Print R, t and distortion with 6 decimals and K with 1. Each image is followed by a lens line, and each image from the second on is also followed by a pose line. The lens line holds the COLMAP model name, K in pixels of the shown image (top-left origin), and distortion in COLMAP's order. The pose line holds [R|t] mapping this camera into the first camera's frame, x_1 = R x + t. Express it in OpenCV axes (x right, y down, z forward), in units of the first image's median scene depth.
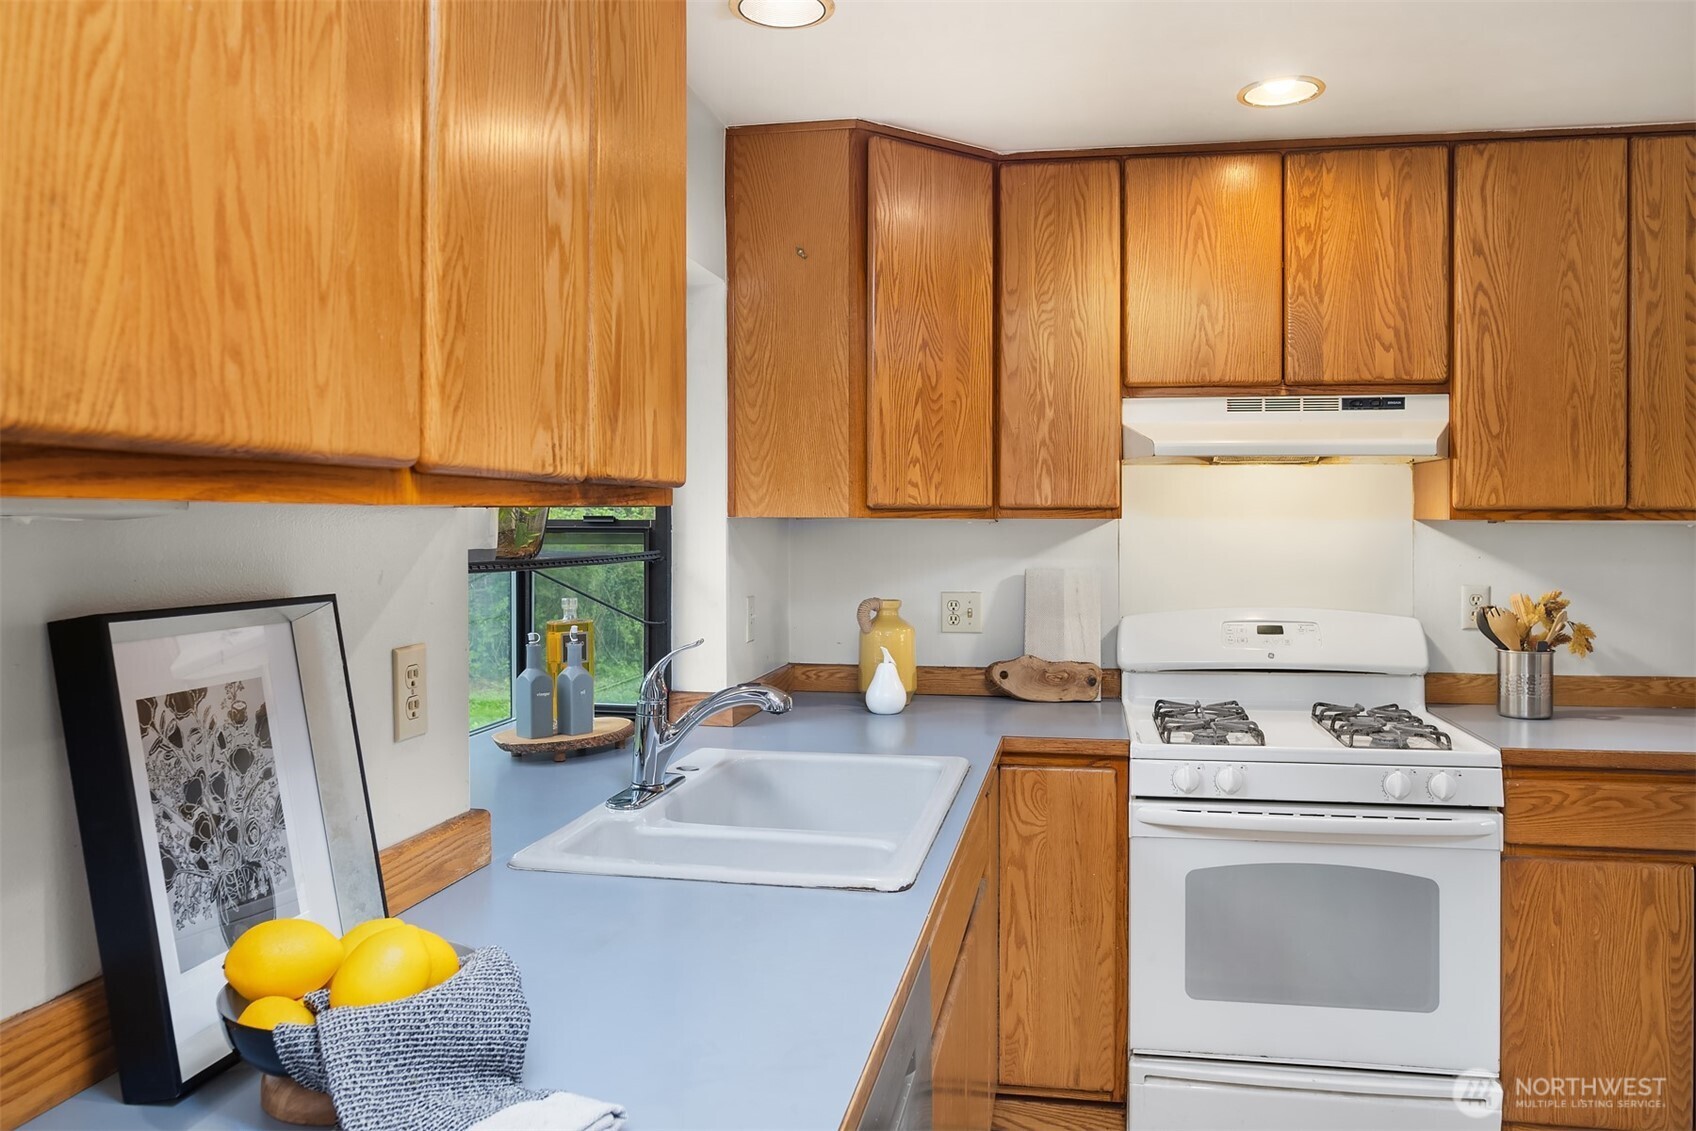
lens RADIAL K [[1184.3, 0, 857.3], [0, 1184.3, 525.8], [0, 0, 1]] dist [-0.066957, 0.047896]
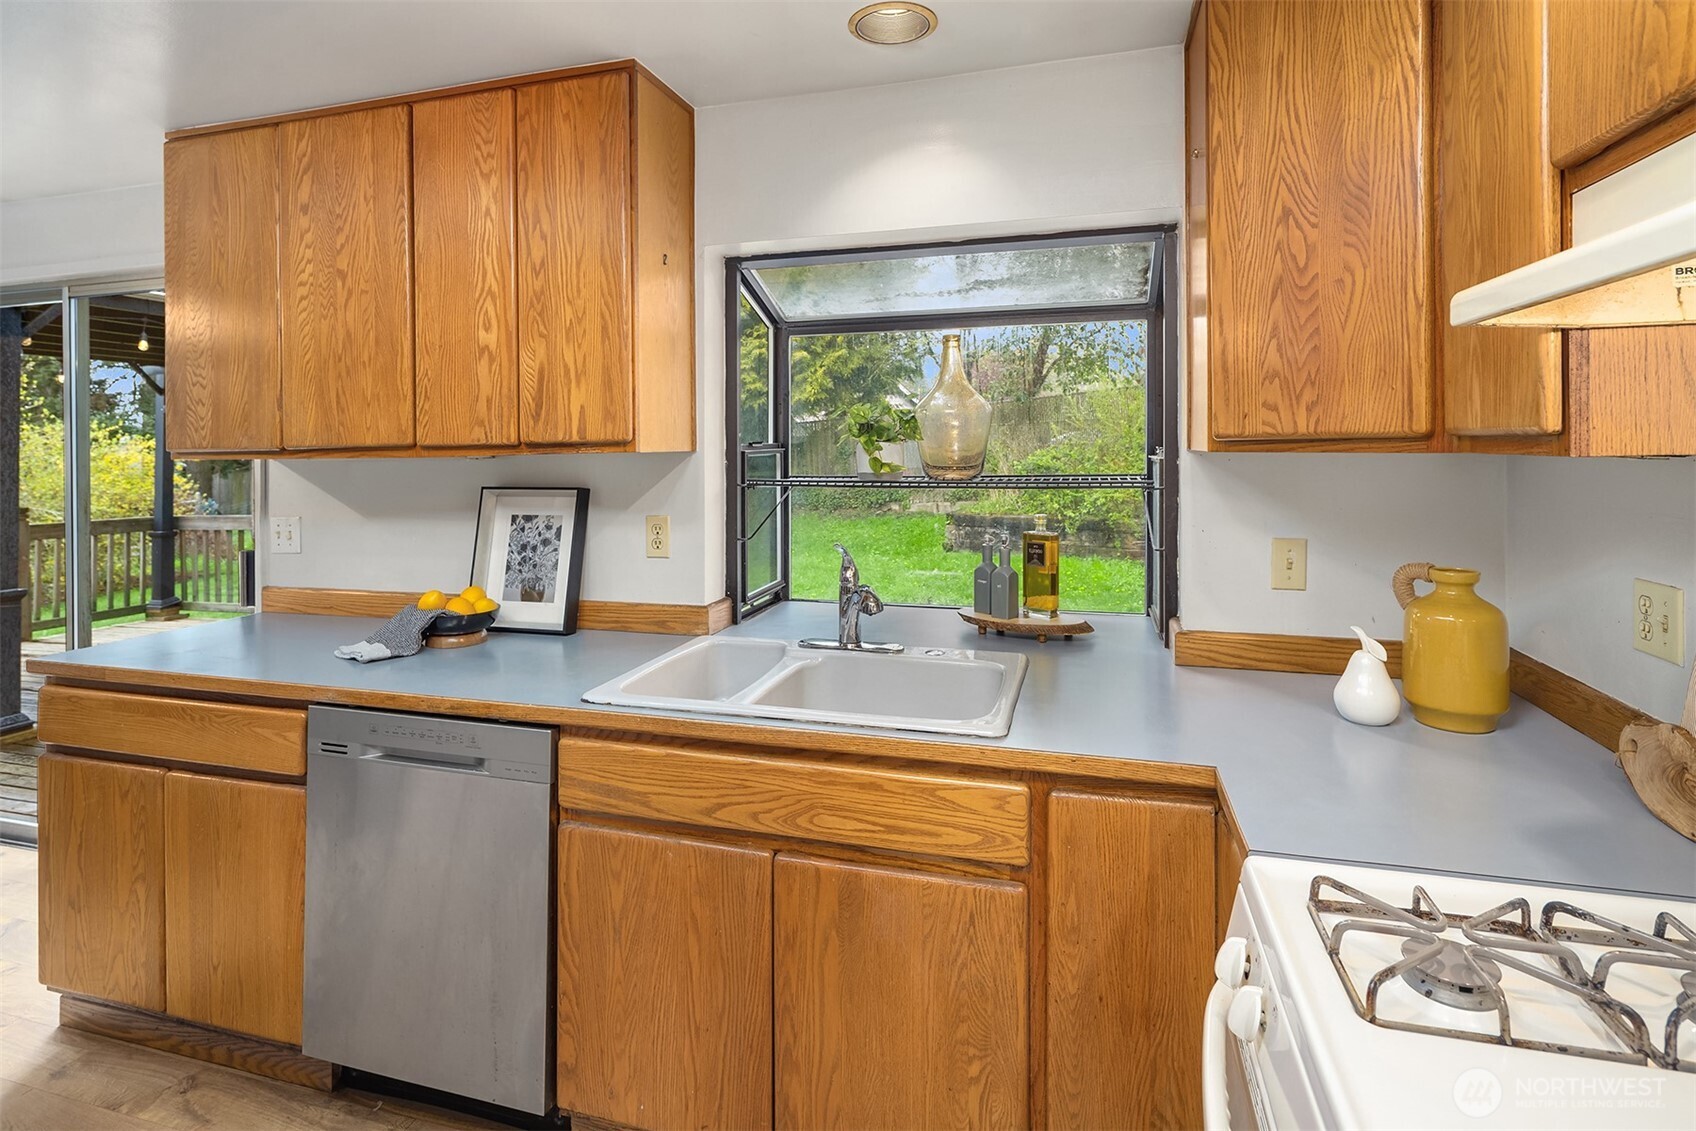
lens RADIAL K [[852.0, 0, 843.2], [0, 852.0, 439.6], [0, 0, 1]] dist [-0.000188, -0.001712]
pose [[-0.090141, -0.003663, -0.995922, 0.633936], [0.009107, 0.999948, -0.004502, -0.015264], [0.995887, -0.009476, -0.090103, 0.813168]]
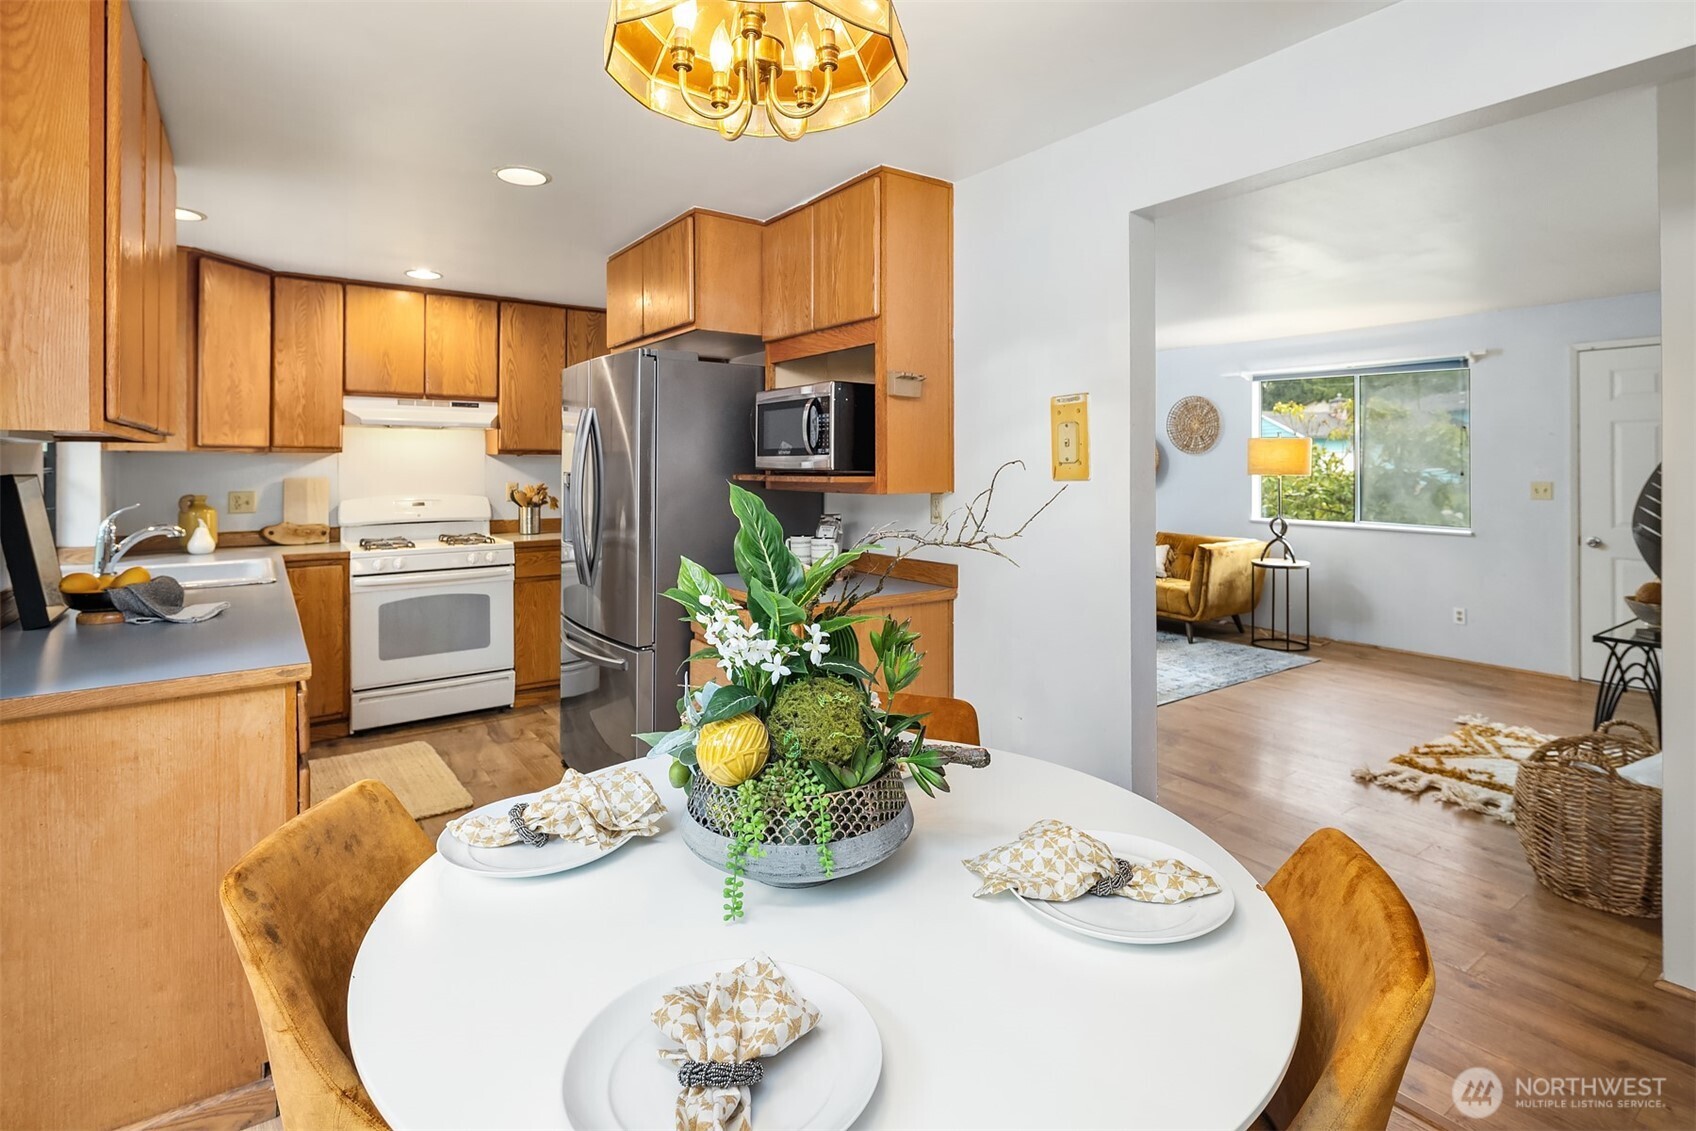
lens RADIAL K [[833.4, 0, 855.0], [0, 833.4, 461.6], [0, 0, 1]] dist [0.001080, -0.000707]
pose [[0.688290, 0.002014, 0.725433, -0.251820], [0.002673, 0.999982, -0.005313, 0.021906], [-0.725431, 0.005595, 0.688272, -0.769371]]
